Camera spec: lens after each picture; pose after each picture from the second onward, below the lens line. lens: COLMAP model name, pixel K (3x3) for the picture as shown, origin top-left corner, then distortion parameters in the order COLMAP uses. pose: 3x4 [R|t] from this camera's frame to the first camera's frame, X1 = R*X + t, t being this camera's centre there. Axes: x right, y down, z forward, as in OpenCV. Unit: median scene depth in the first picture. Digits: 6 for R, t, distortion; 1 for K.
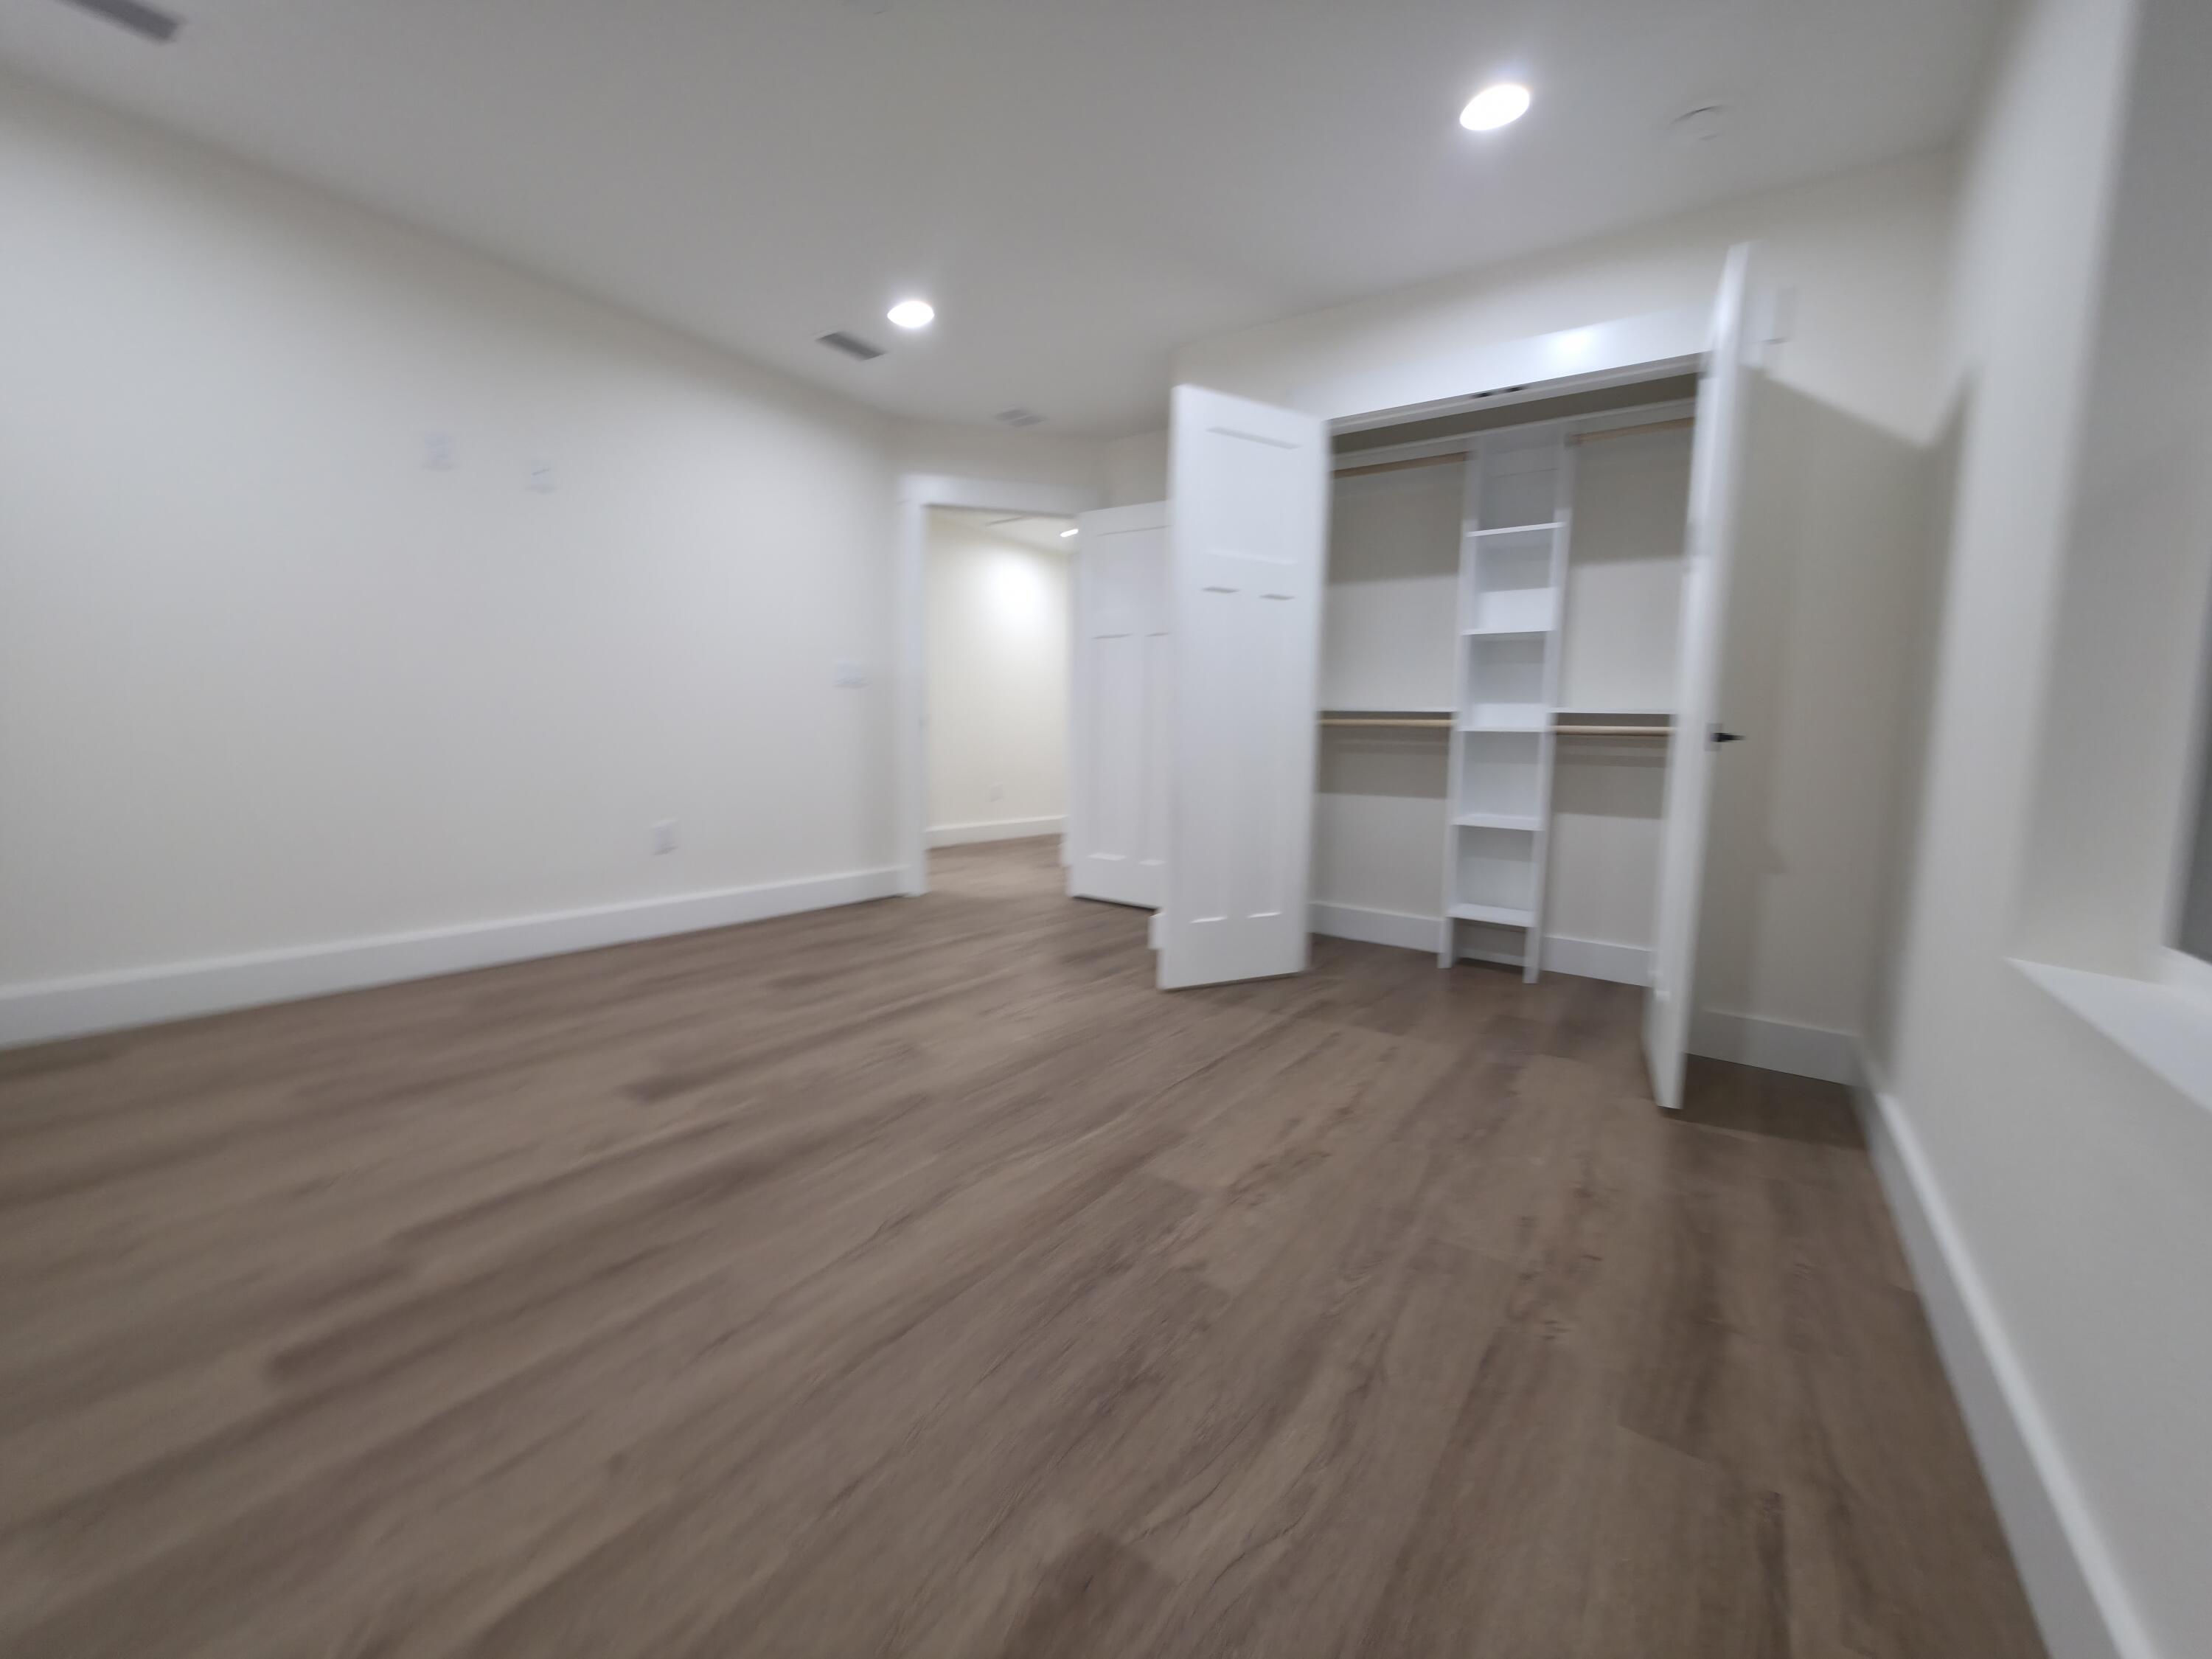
lens RADIAL K [[862.9, 0, 1174.7], [0, 862.9, 859.6], [0, 0, 1]] dist [0.001778, 0.000362]
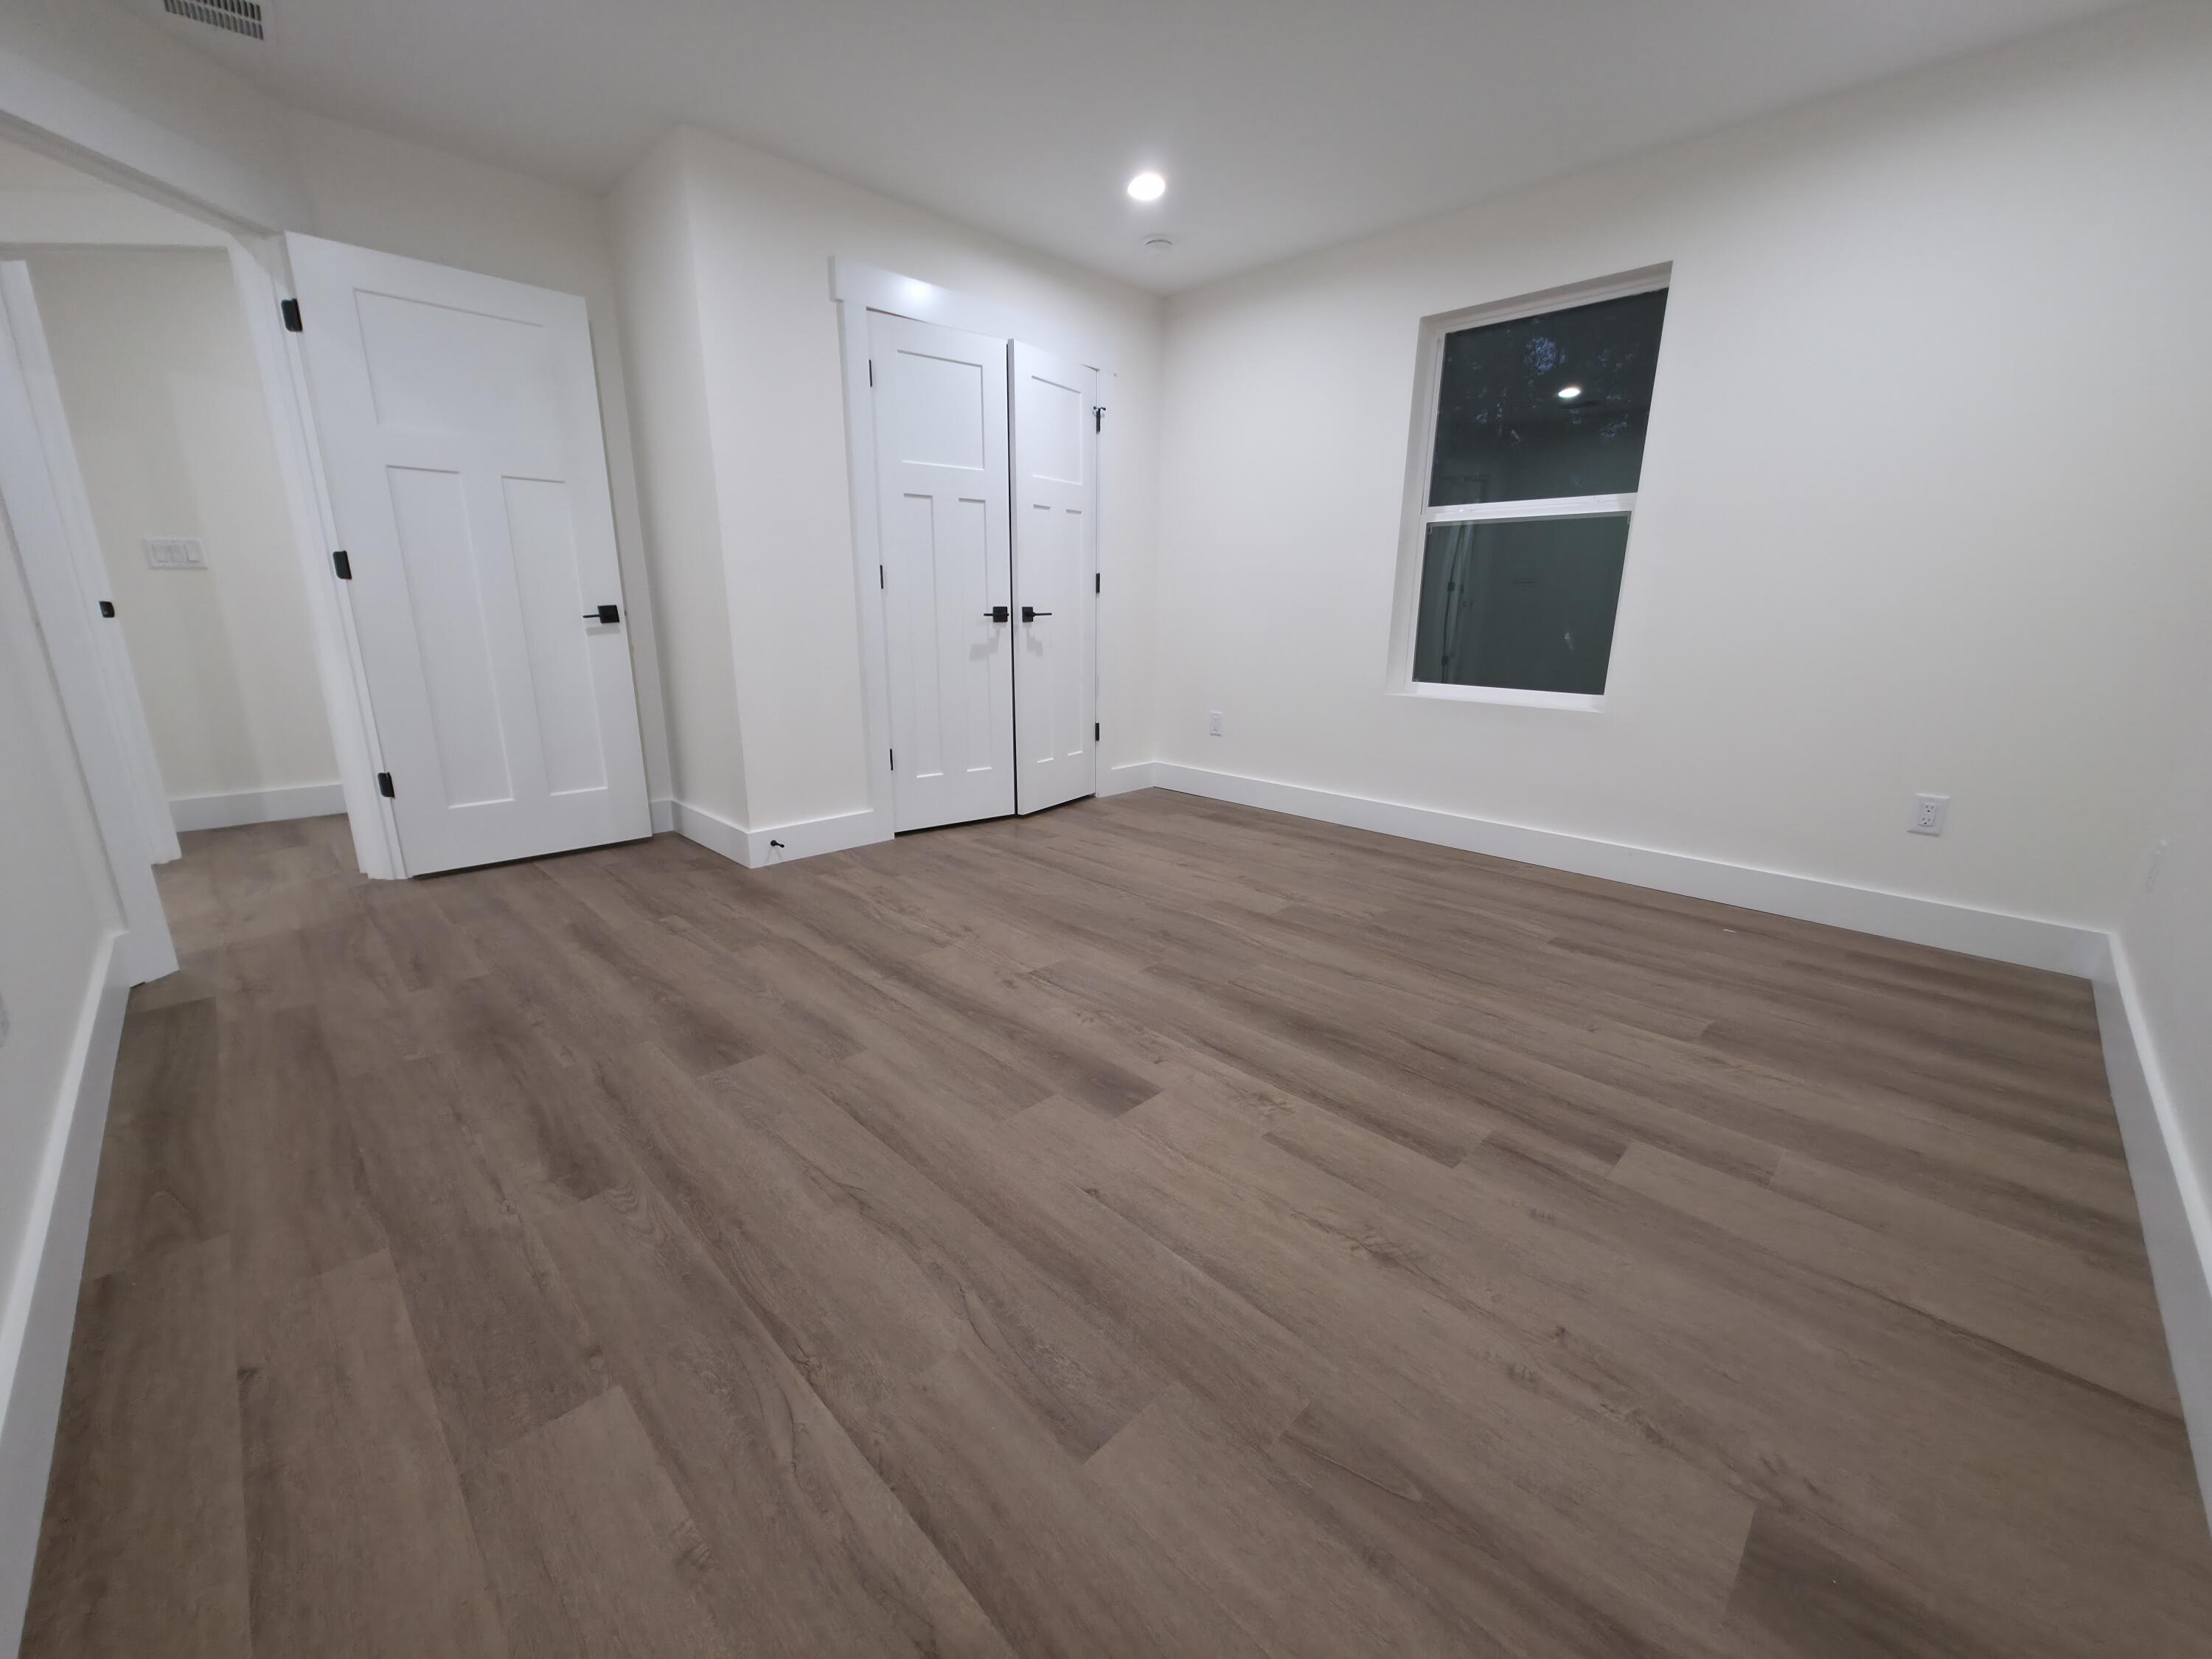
lens RADIAL K [[876.7, 0, 1106.0], [0, 876.7, 829.5], [0, 0, 1]] dist [0.000226, -0.000101]
pose [[0.197761, -0.275172, 0.940835, -1.478492], [0.130729, 0.958621, 0.252895, -0.206019], [-0.971494, 0.072981, 0.225551, 0.909316]]
